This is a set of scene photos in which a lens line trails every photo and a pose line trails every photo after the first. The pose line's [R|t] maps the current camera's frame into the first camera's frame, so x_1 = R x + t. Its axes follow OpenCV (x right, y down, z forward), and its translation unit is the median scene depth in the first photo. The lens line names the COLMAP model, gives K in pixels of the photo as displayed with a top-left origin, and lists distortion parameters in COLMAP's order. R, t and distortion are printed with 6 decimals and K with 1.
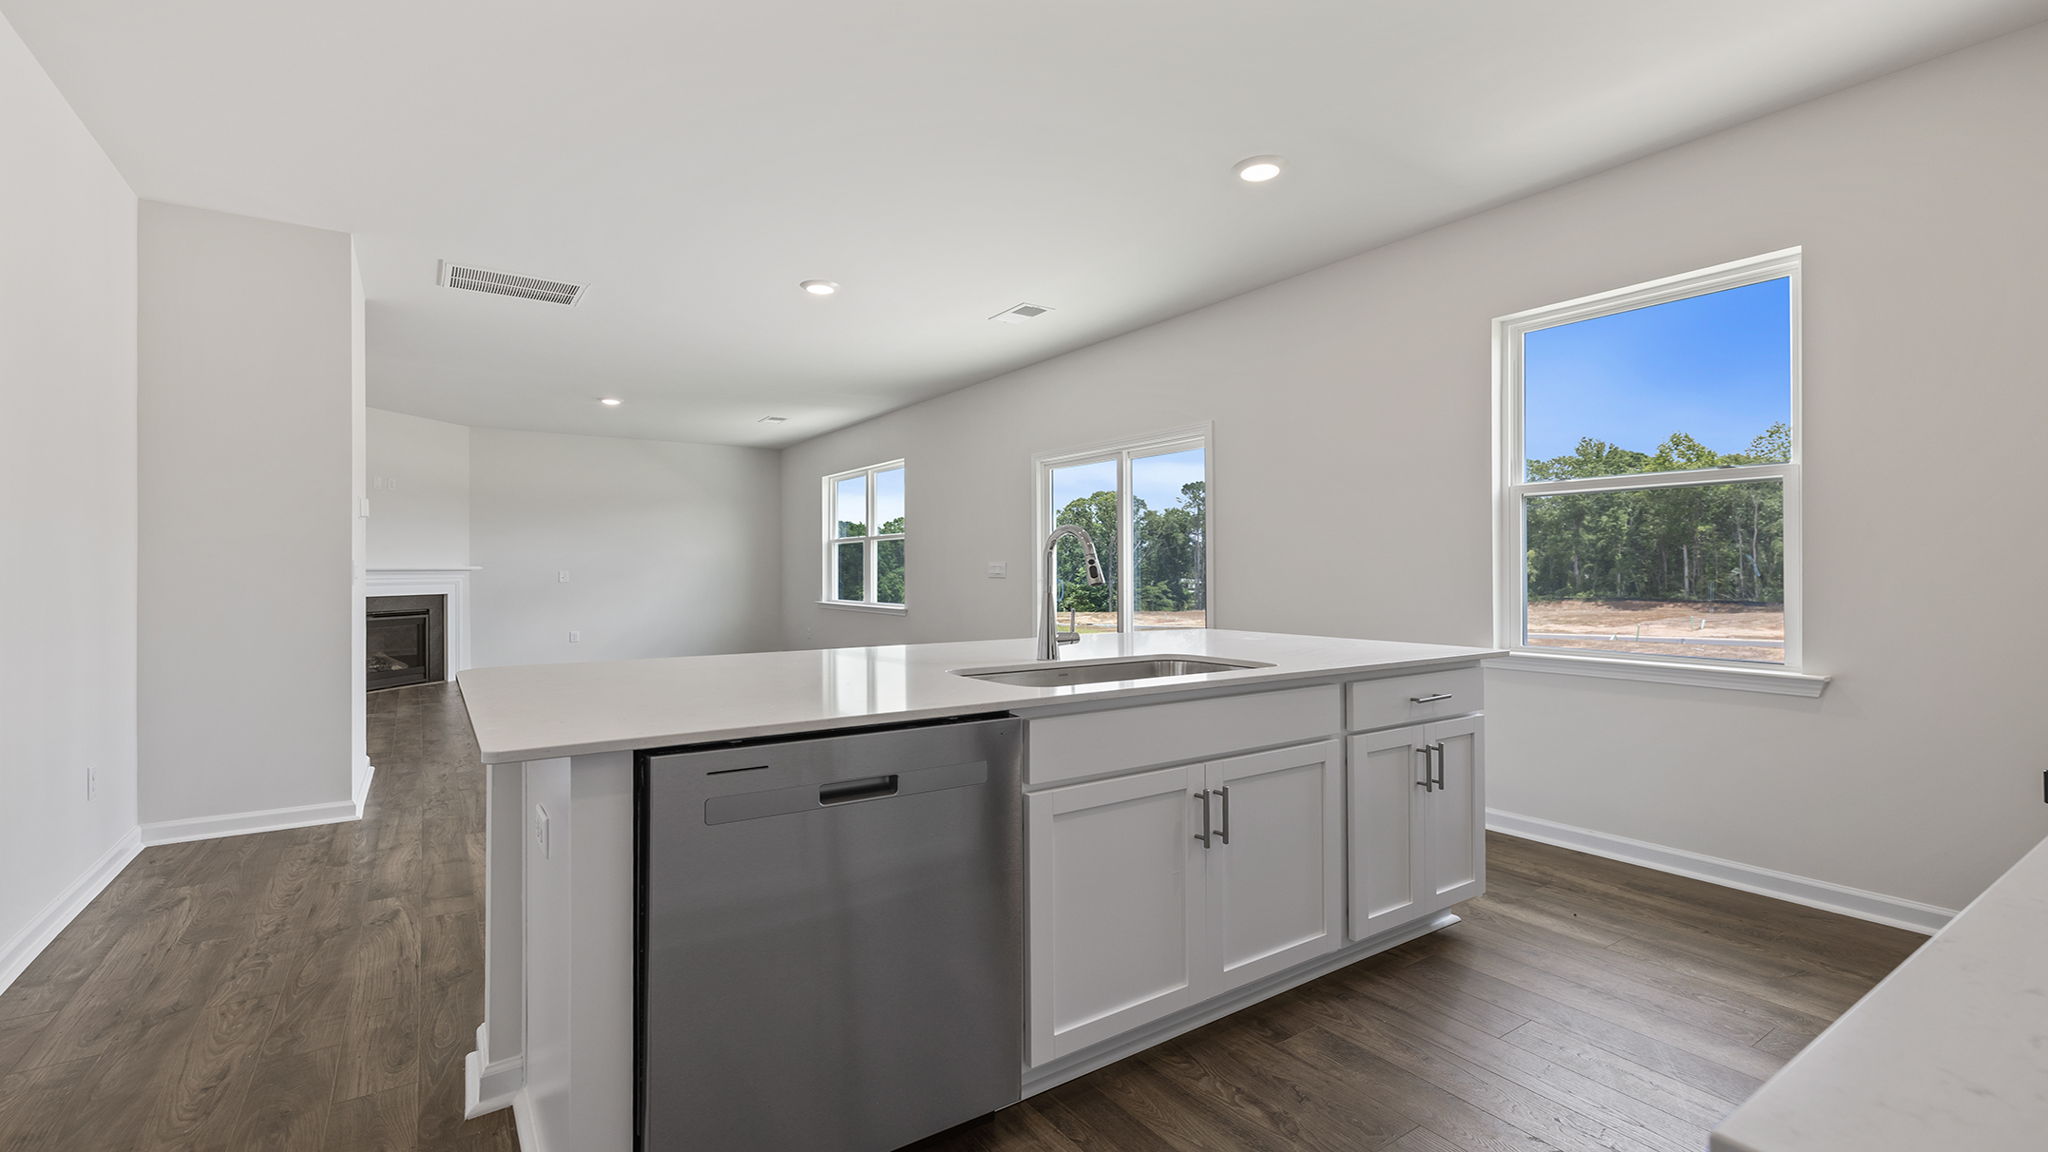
lens RADIAL K [[877.8, 0, 1026.1], [0, 877.8, 567.7], [0, 0, 1]] dist [0.000784, 0.000119]
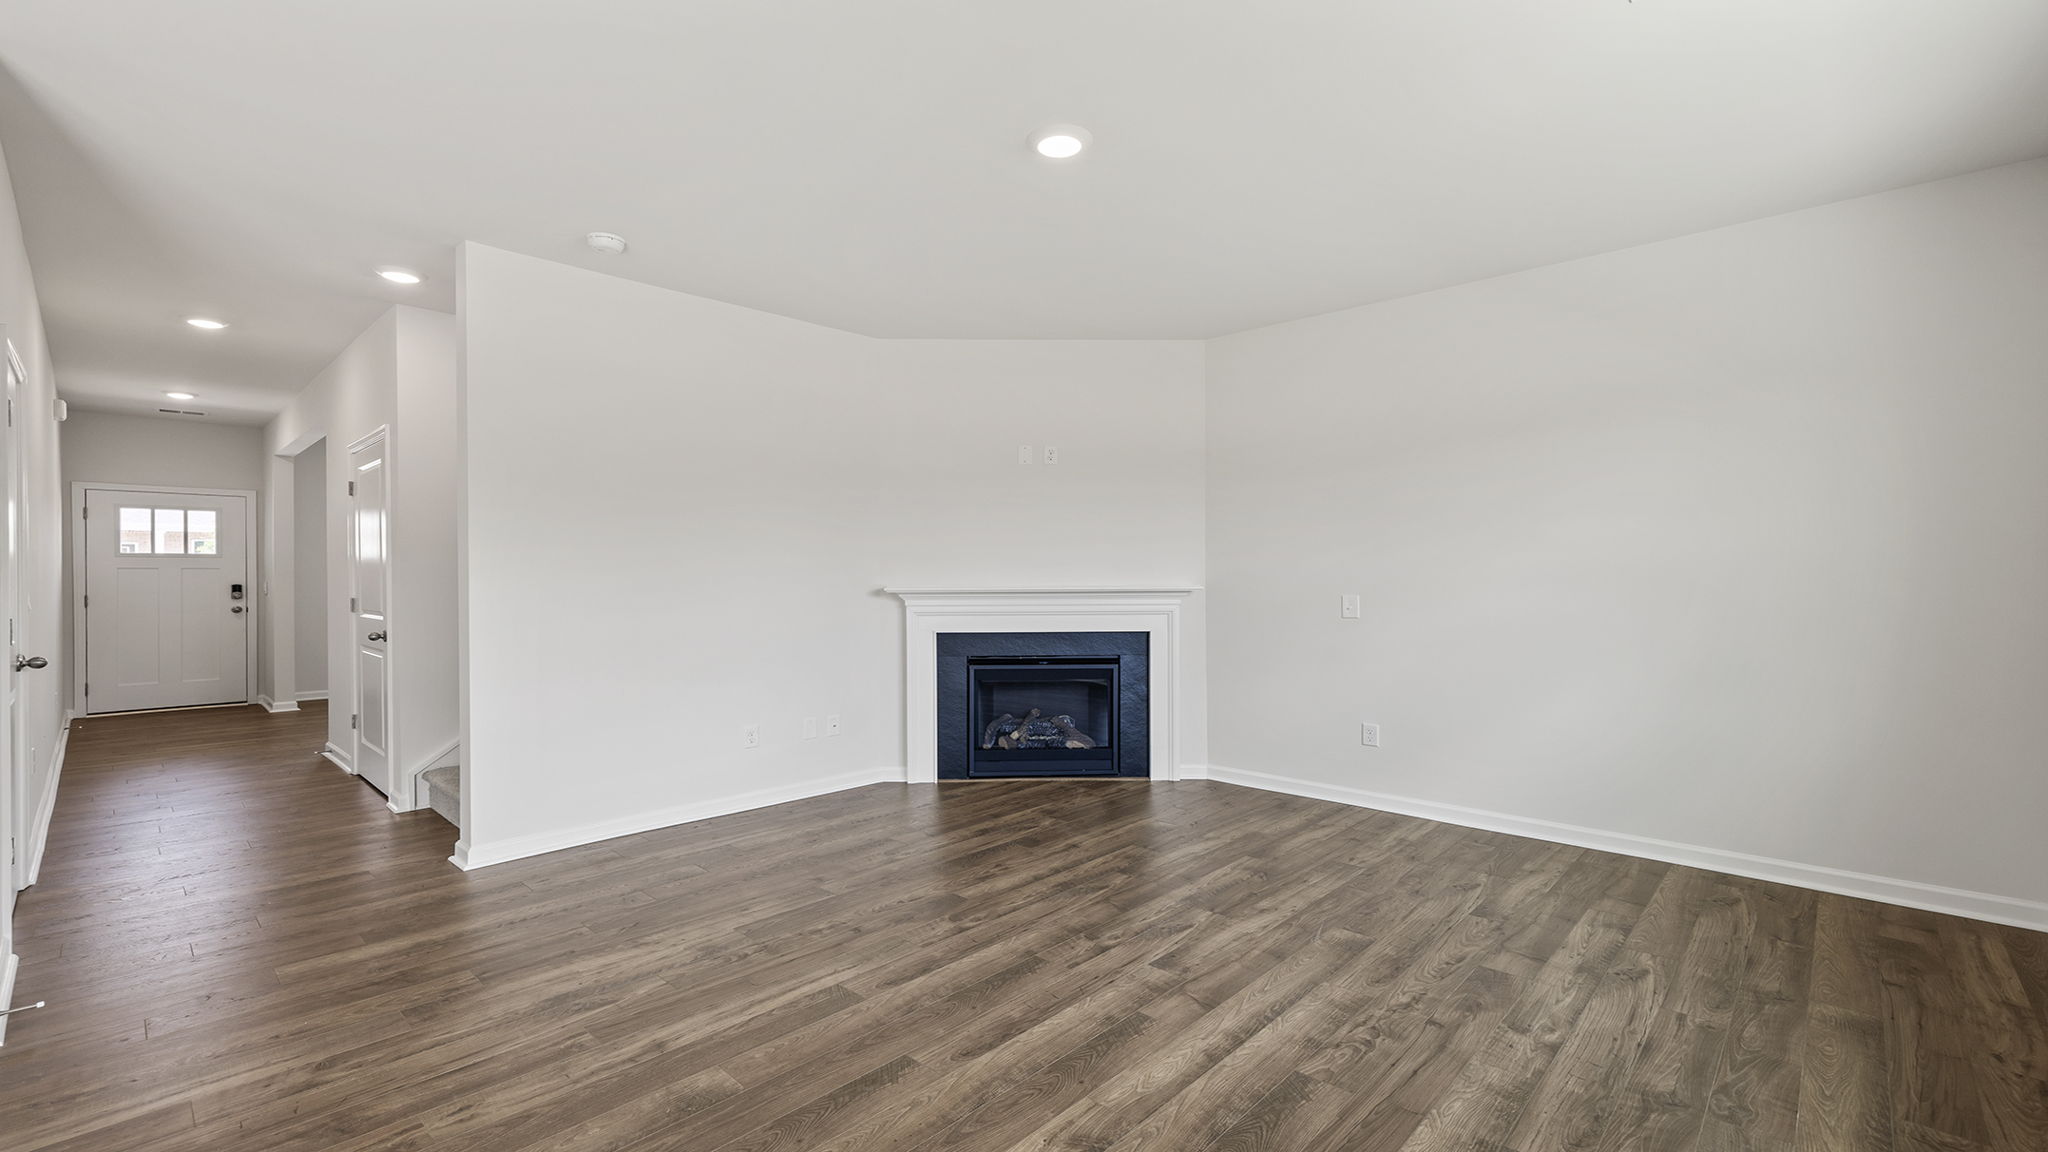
lens RADIAL K [[851.9, 0, 1024.0], [0, 851.9, 576.0], [0, 0, 1]] dist [0.001664, 0.000354]
pose [[0.218092, 0.005669, -0.975912, -0.092256], [0.003502, 0.999972, 0.006592, -0.008531], [0.975922, -0.004855, 0.218066, 0.603270]]
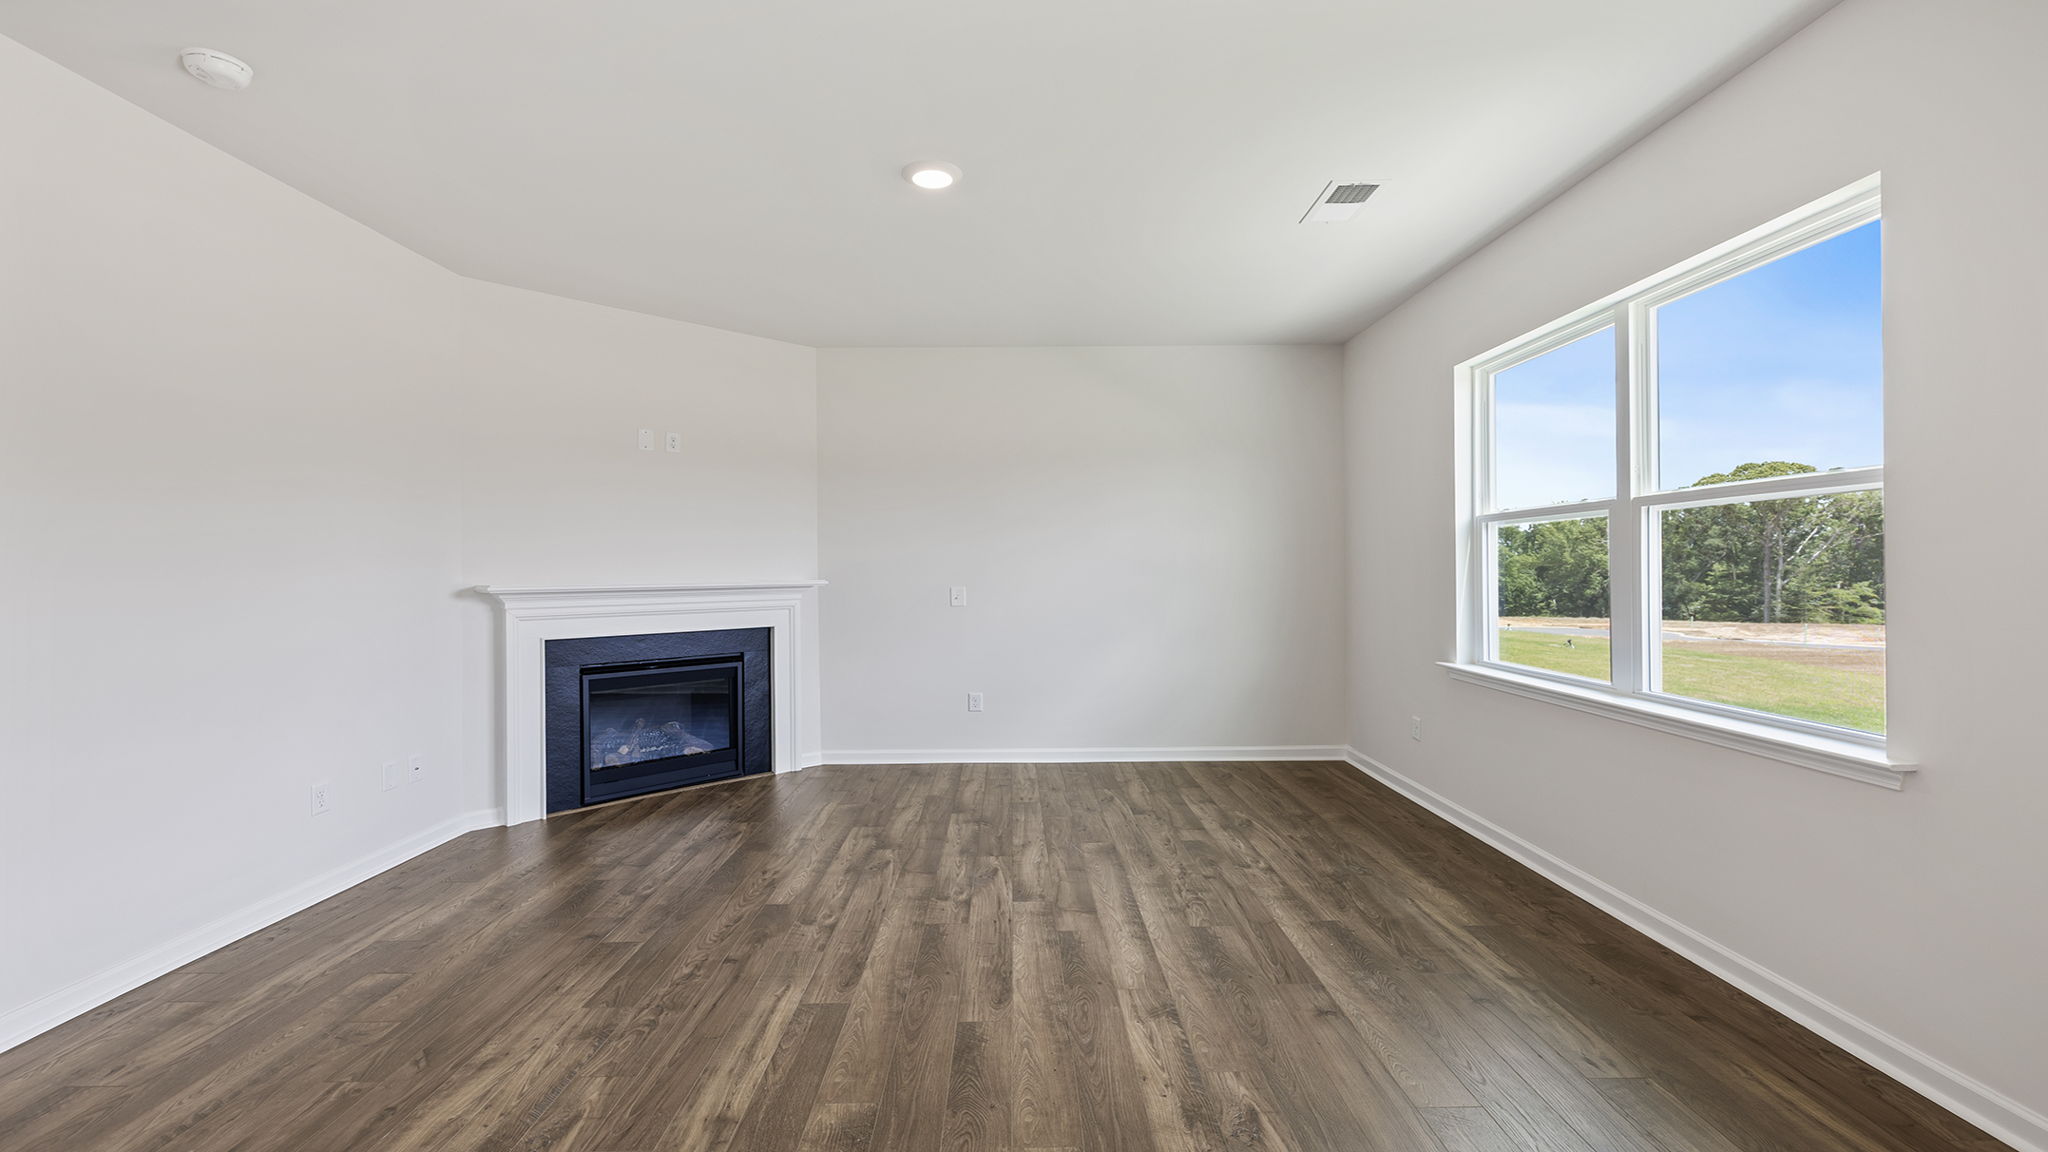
lens RADIAL K [[835.2, 0, 1028.4], [0, 835.2, 571.3], [0, 0, 1]] dist [0.000074, 0.000258]
pose [[0.821523, 0.001491, -0.570174, -0.149584], [0.003248, 0.999968, 0.007295, -0.008312], [0.570167, -0.007845, 0.821491, 0.483006]]
